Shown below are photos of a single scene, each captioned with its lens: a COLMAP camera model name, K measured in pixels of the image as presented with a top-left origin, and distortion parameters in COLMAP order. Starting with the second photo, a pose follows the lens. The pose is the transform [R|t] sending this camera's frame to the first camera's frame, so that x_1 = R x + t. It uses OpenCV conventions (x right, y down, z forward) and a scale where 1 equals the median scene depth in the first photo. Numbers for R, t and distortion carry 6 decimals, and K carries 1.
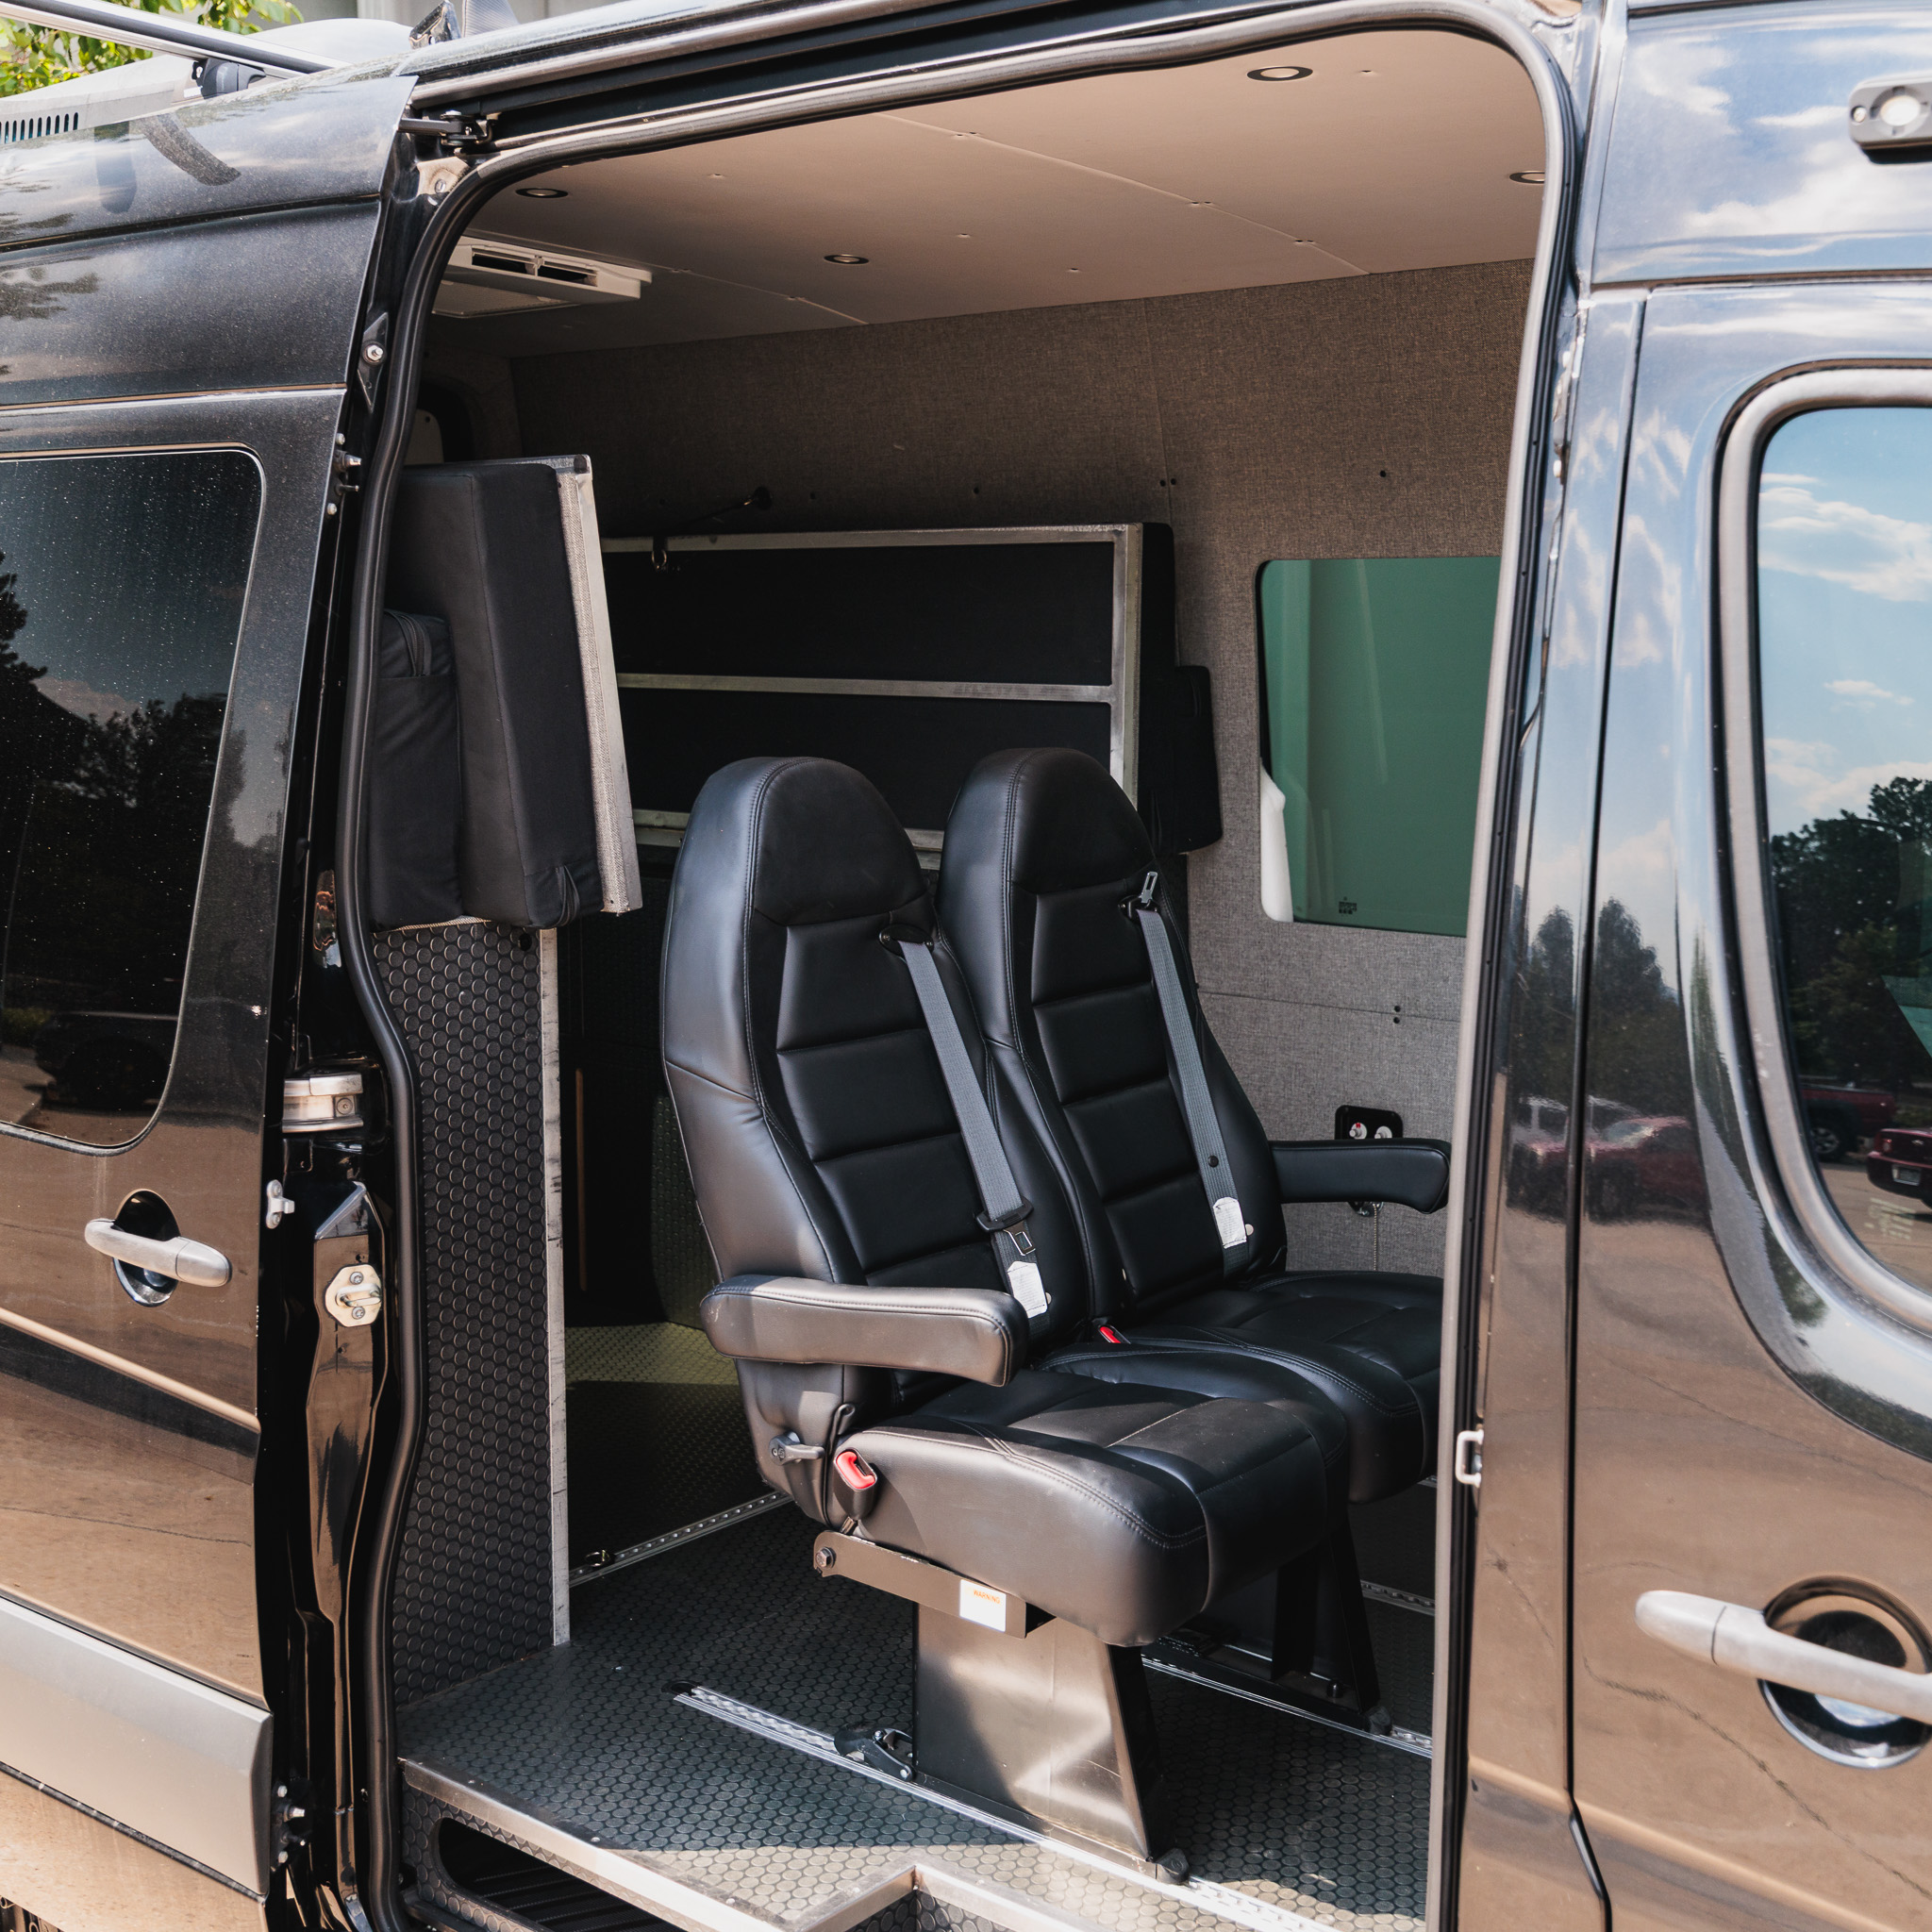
lens RADIAL K [[2307.0, 0, 966.0], [0, 2307.0, 966.0], [0, 0, 1]] dist [0.016693, 0.004425]
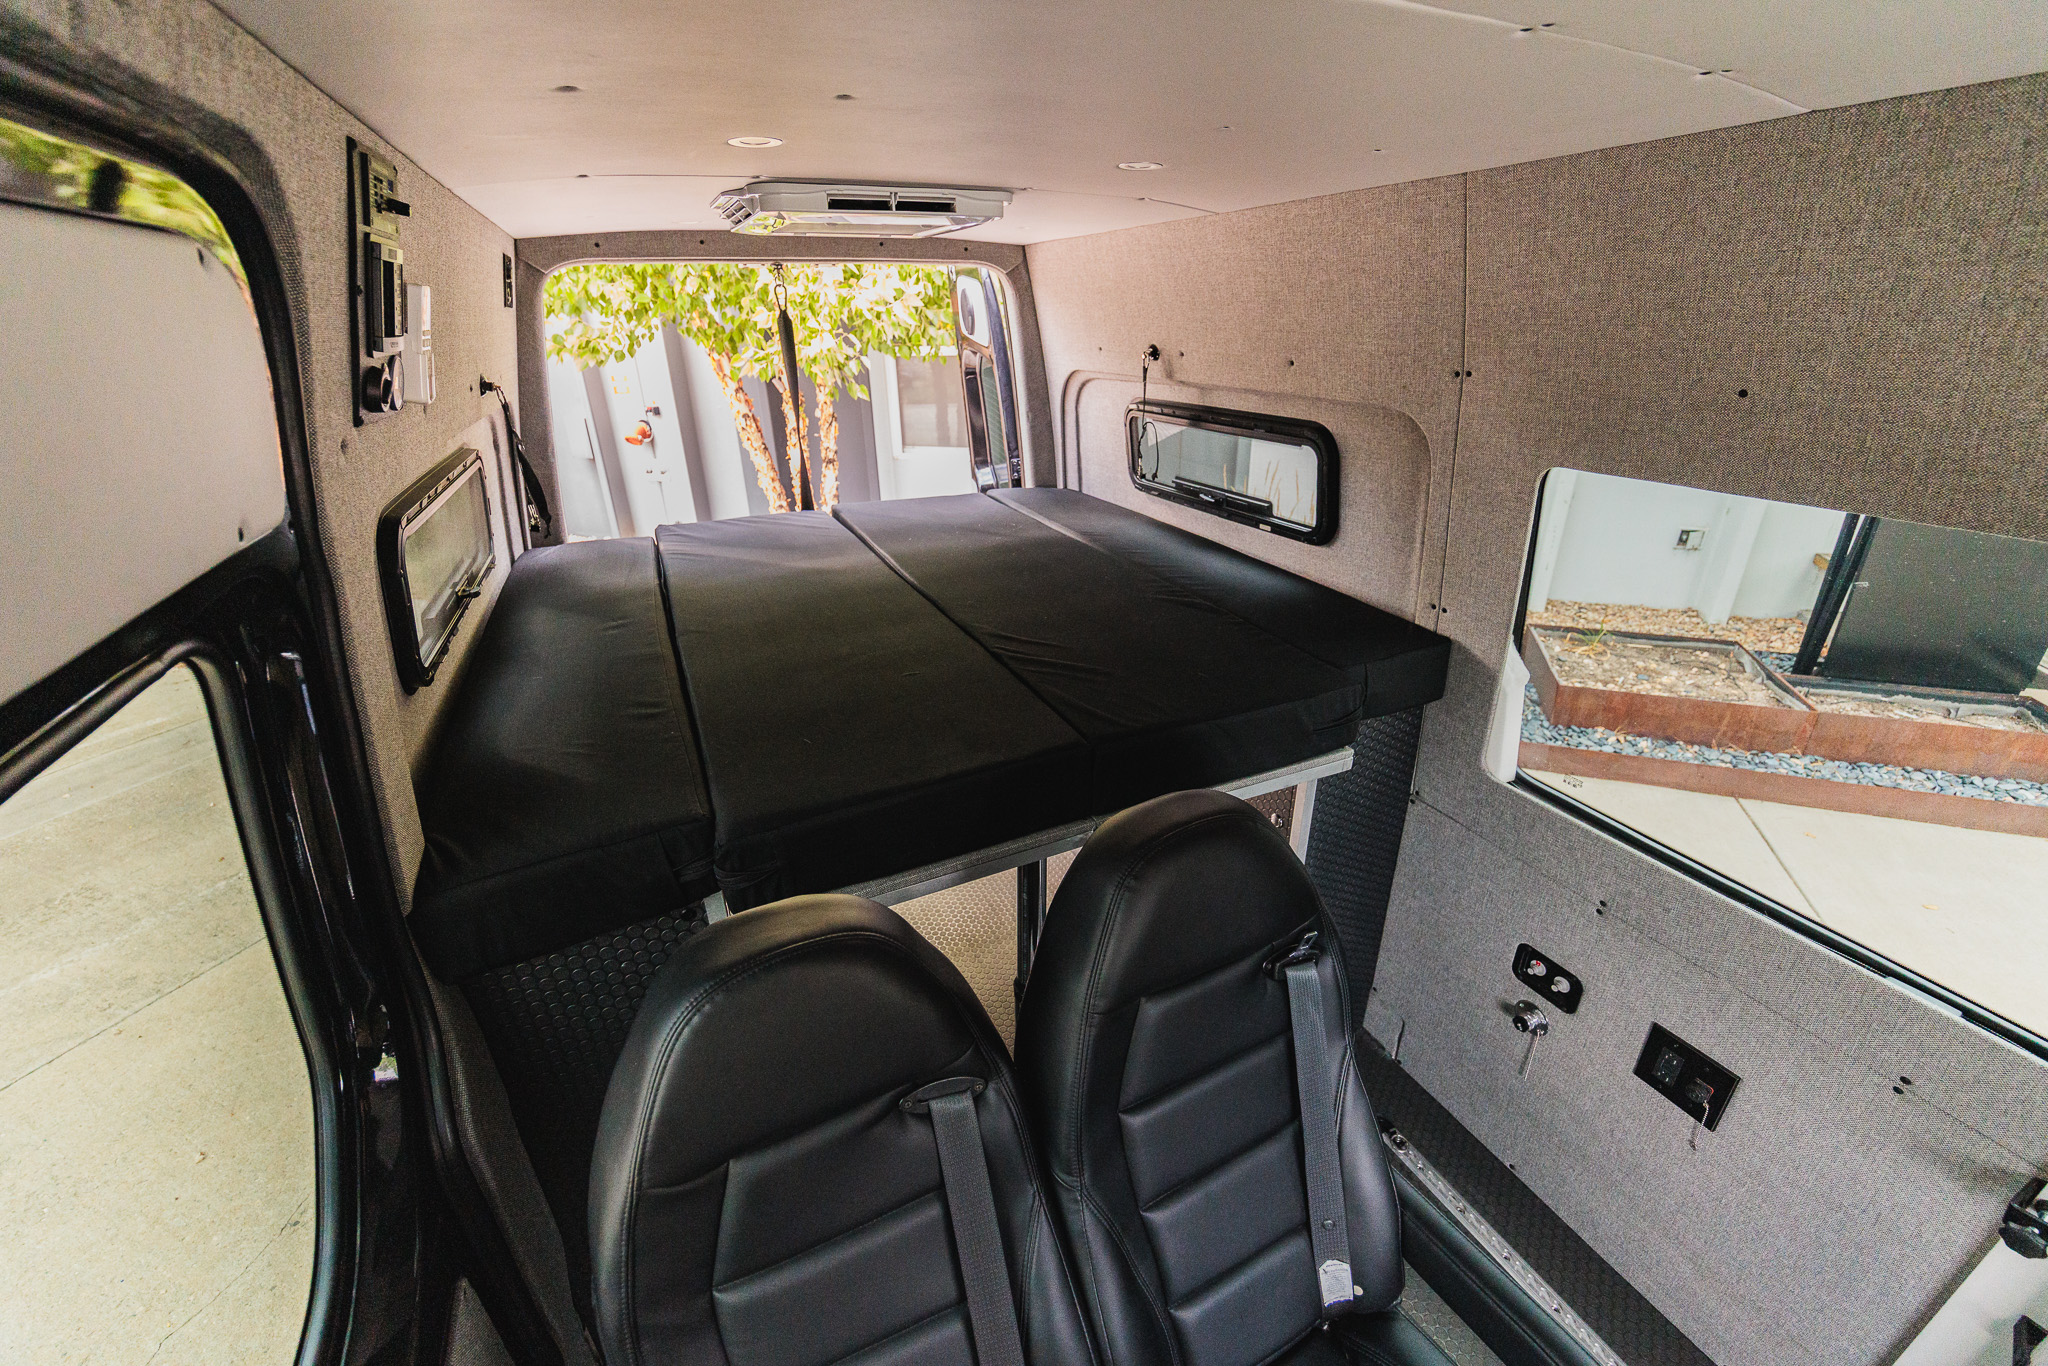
lens RADIAL K [[811.7, 0, 1024.0], [0, 811.7, 683.0], [0, 0, 1]] dist [0.001175, 0.000266]
pose [[0.909324, 0.156610, -0.385490, 0.073952], [-0.045799, 0.958506, 0.281370, -0.178359], [0.413559, -0.238201, 0.878765, 0.598840]]
